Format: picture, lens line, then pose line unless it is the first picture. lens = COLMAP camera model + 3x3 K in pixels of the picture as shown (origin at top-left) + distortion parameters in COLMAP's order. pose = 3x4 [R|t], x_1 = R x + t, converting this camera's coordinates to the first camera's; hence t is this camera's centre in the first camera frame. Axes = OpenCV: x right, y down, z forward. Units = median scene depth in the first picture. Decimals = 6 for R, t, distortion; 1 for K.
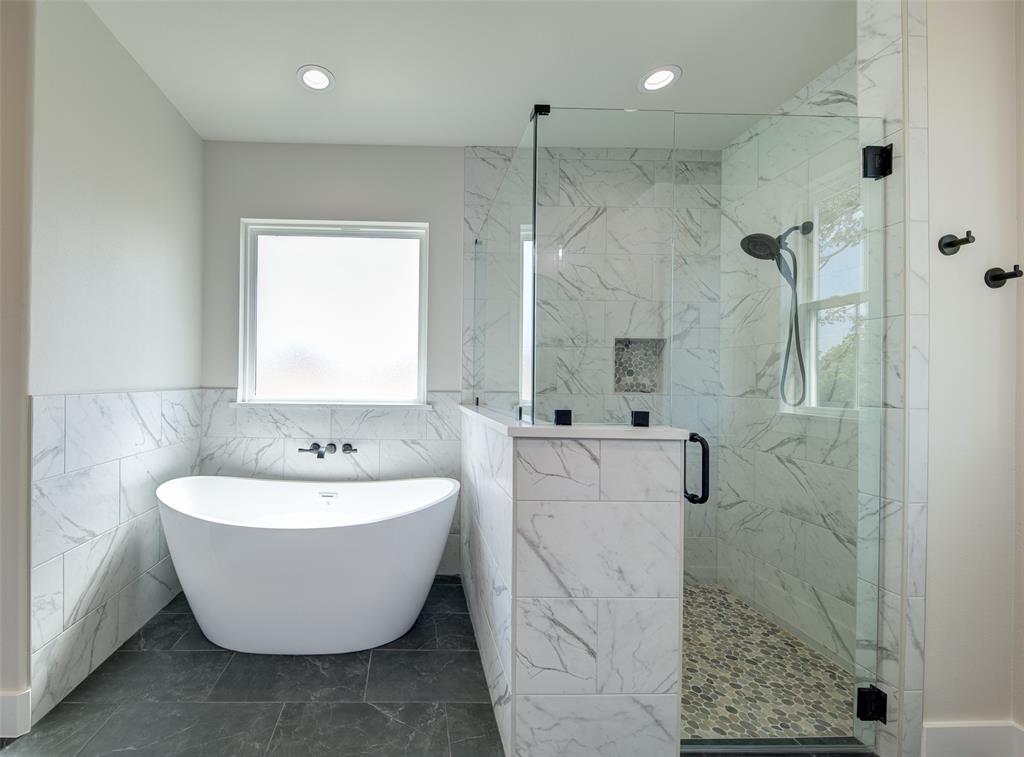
lens RADIAL K [[439.4, 0, 511.6], [0, 439.4, 385.6], [0, 0, 1]] dist [0.000020, -0.000099]
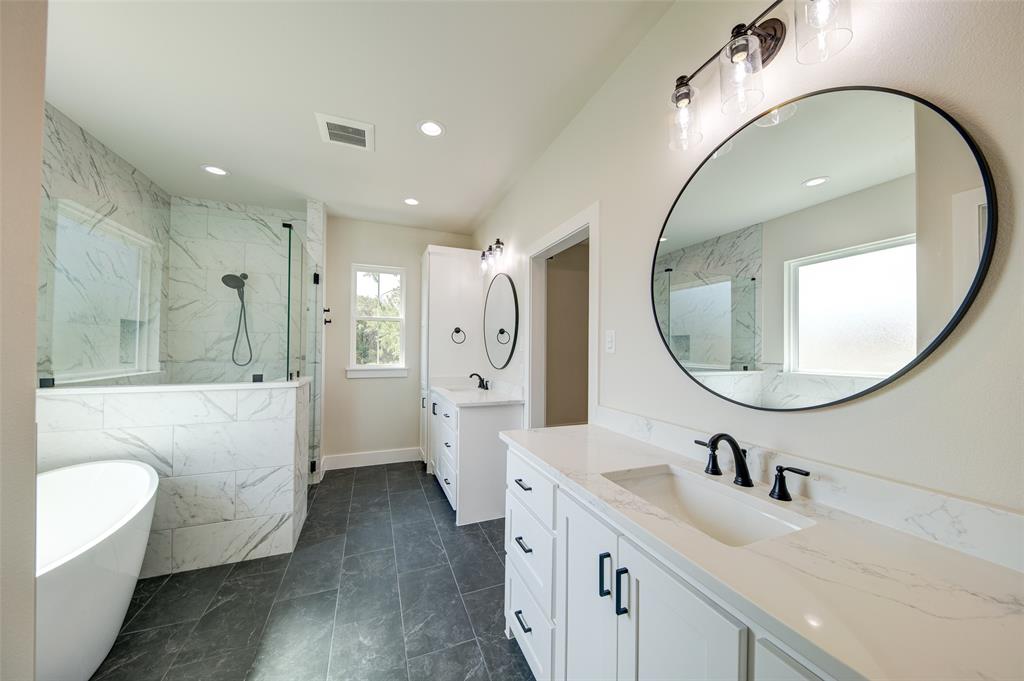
lens RADIAL K [[361.9, 0, 512.2], [0, 361.9, 344.2], [0, 0, 1]] dist [0.000330, -0.000064]
pose [[-0.342872, -0.001486, 0.939381, -1.177044], [-0.010860, 0.999938, -0.002382, -0.054220], [-0.939319, -0.011019, -0.342867, 0.380014]]
